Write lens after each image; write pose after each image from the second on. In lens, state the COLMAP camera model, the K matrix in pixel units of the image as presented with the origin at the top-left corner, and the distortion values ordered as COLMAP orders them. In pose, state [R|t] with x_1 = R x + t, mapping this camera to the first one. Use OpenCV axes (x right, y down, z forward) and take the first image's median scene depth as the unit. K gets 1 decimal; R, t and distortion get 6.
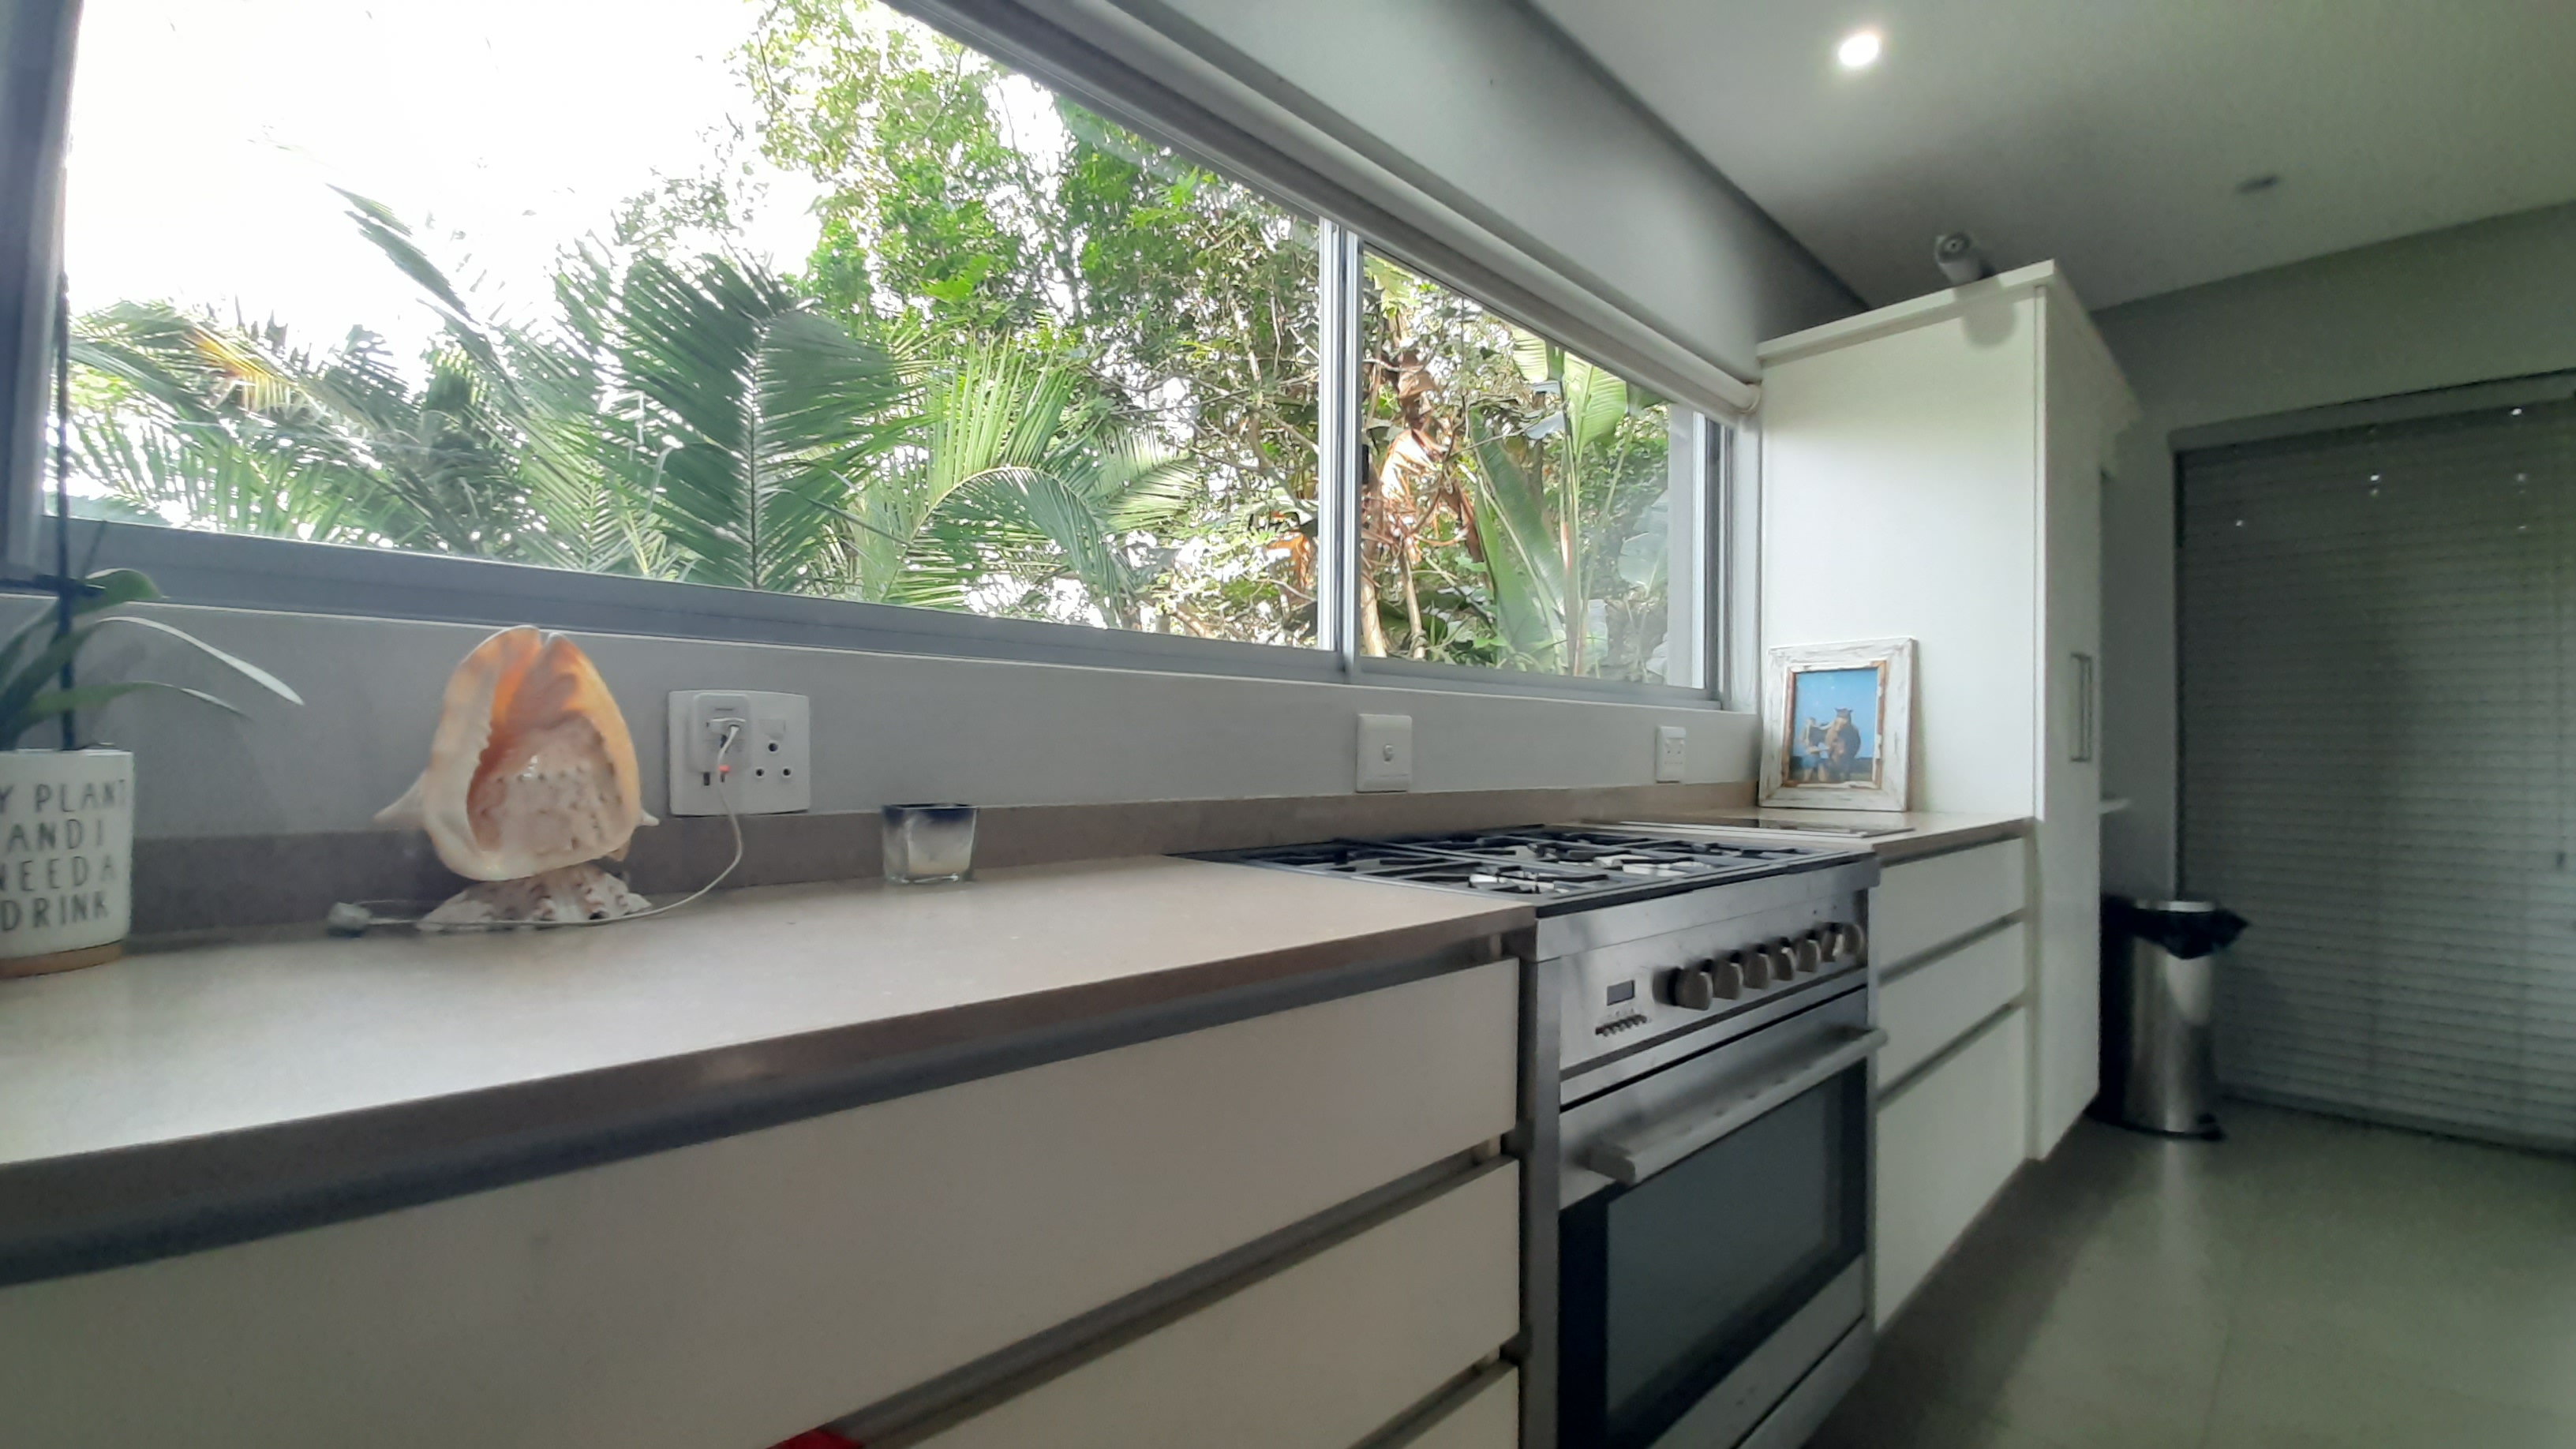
lens RADIAL K [[1014.3, 0, 1292.9], [0, 1014.3, 737.5], [0, 0, 1]] dist [0.014023, -0.015463]
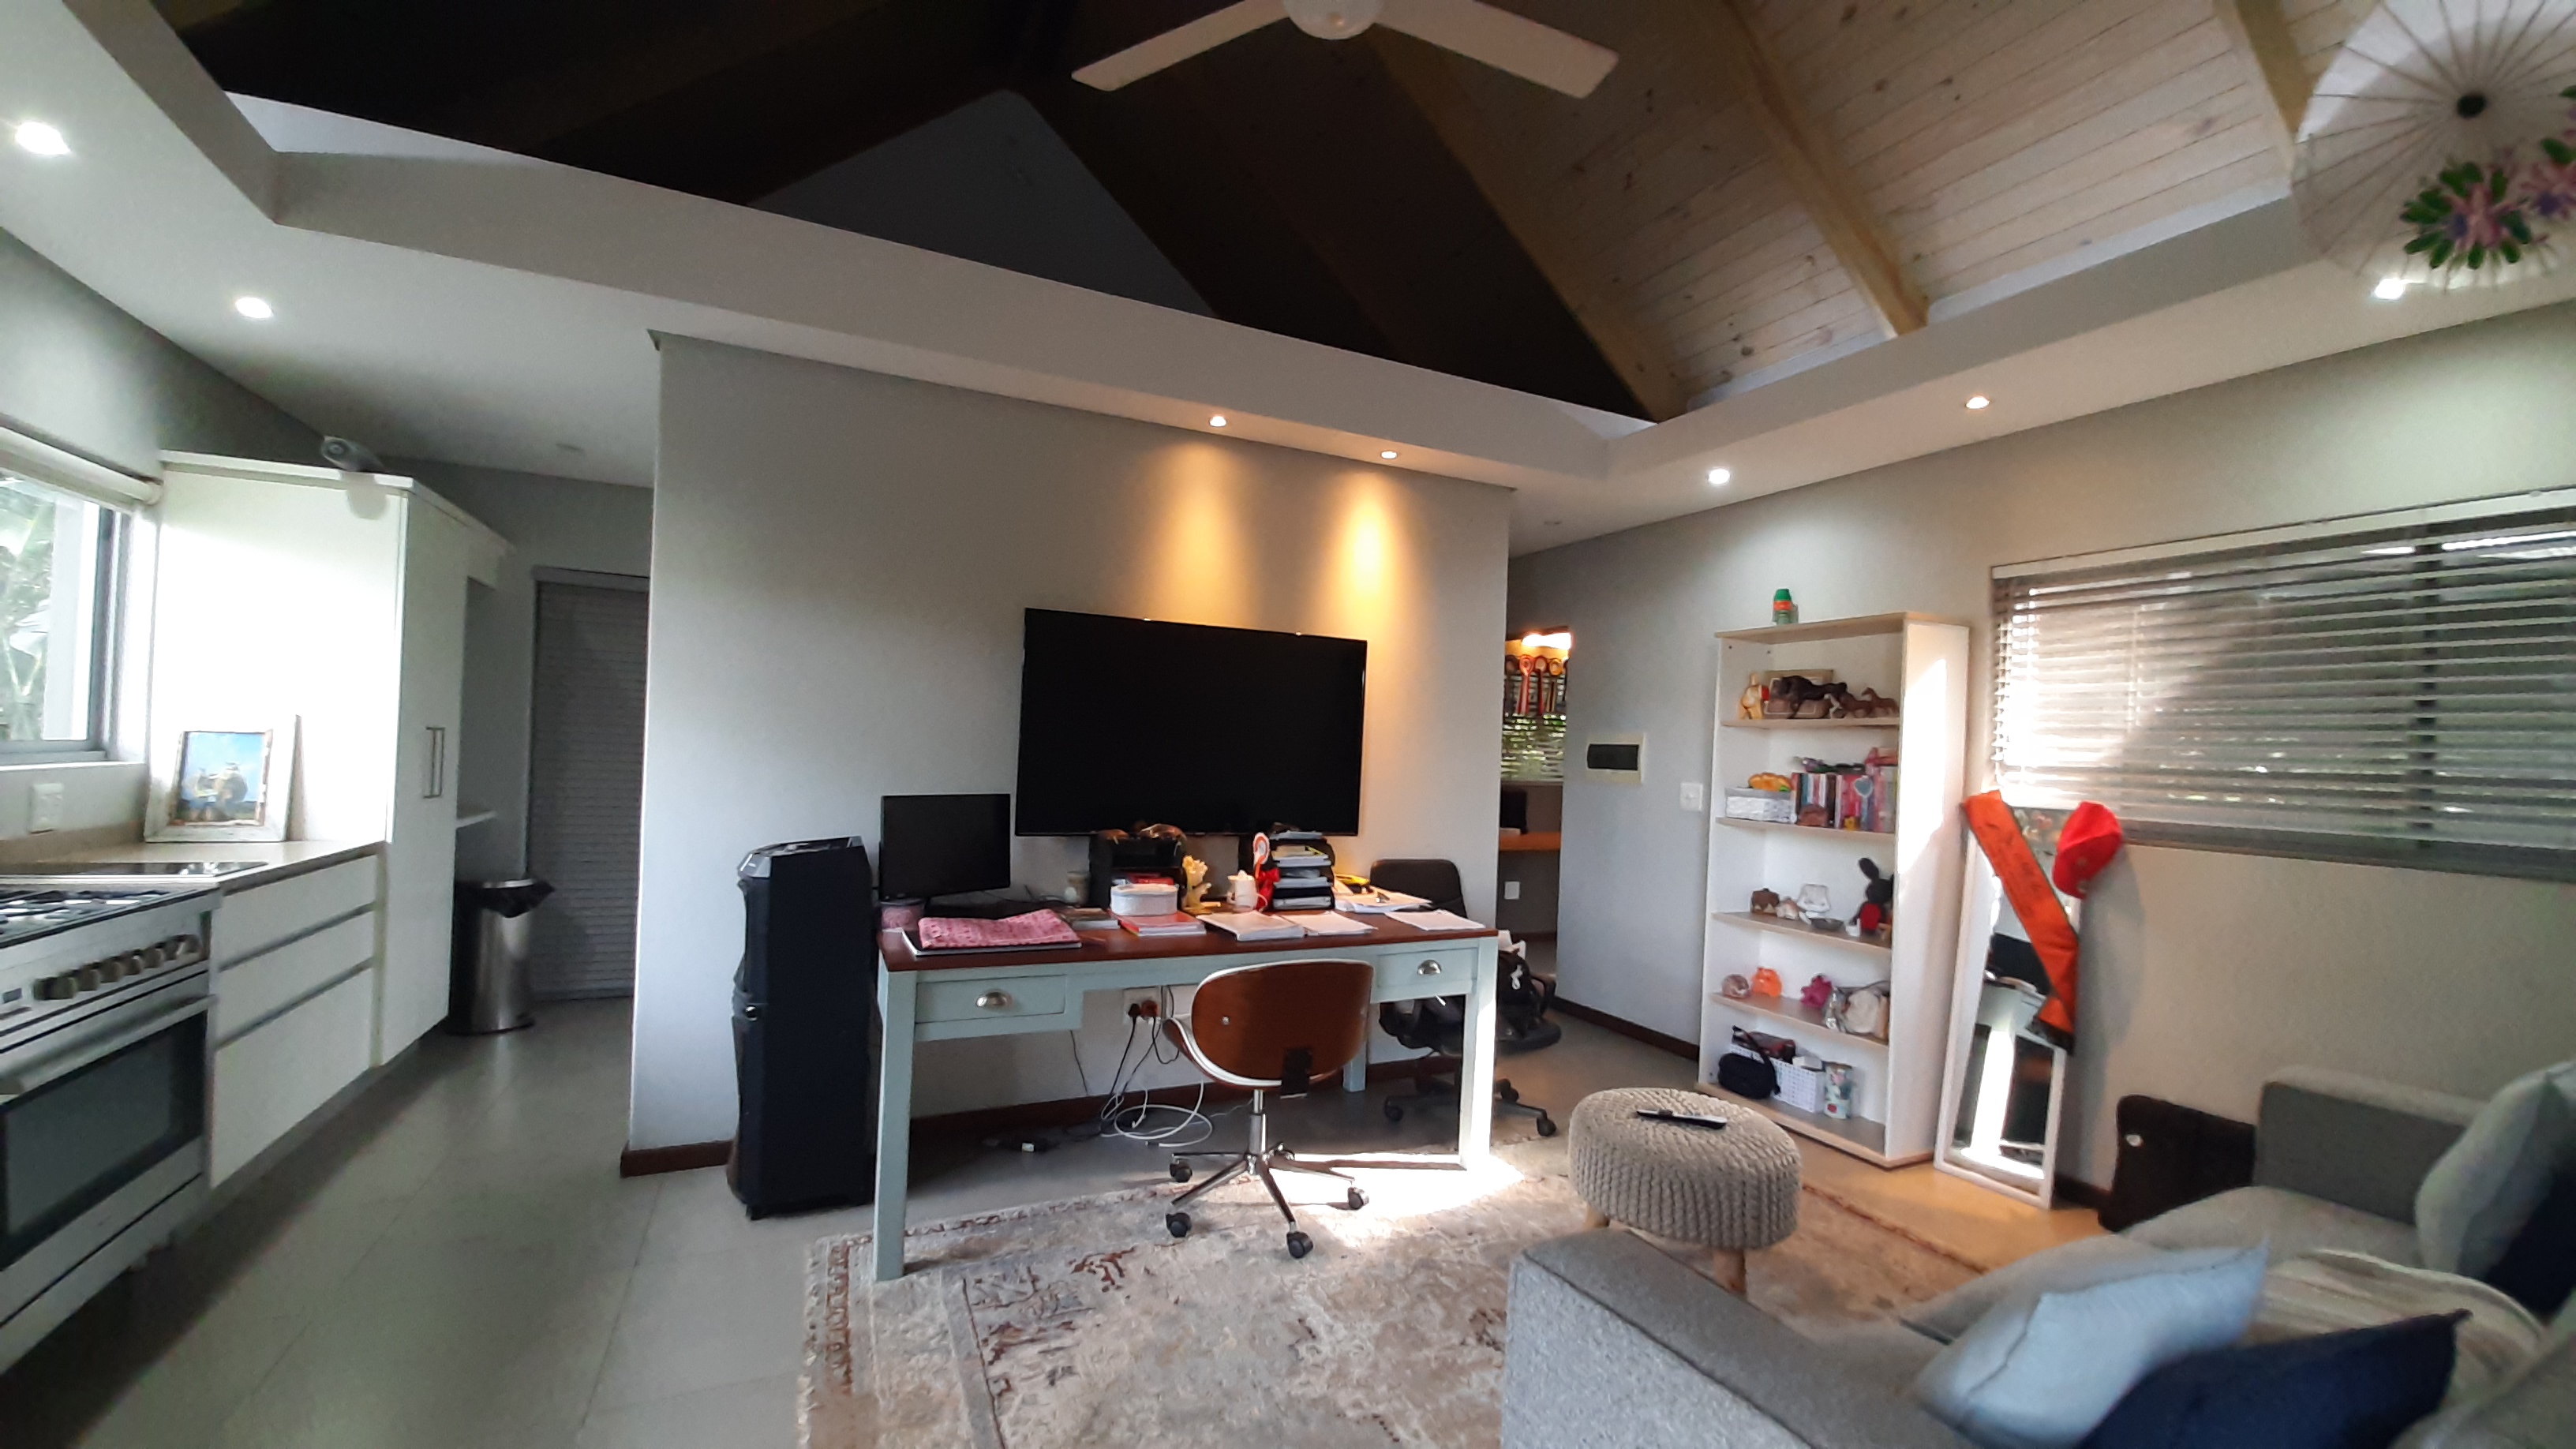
lens RADIAL K [[990.3, 0, 1281.7], [0, 990.3, 741.4], [0, 0, 1]] dist [0.038941, -0.025406]
pose [[0.309256, 0.012492, 0.950897, -0.256329], [-0.045283, 0.998973, 0.001604, -0.121104], [-0.949900, -0.043556, 0.309504, -0.662491]]
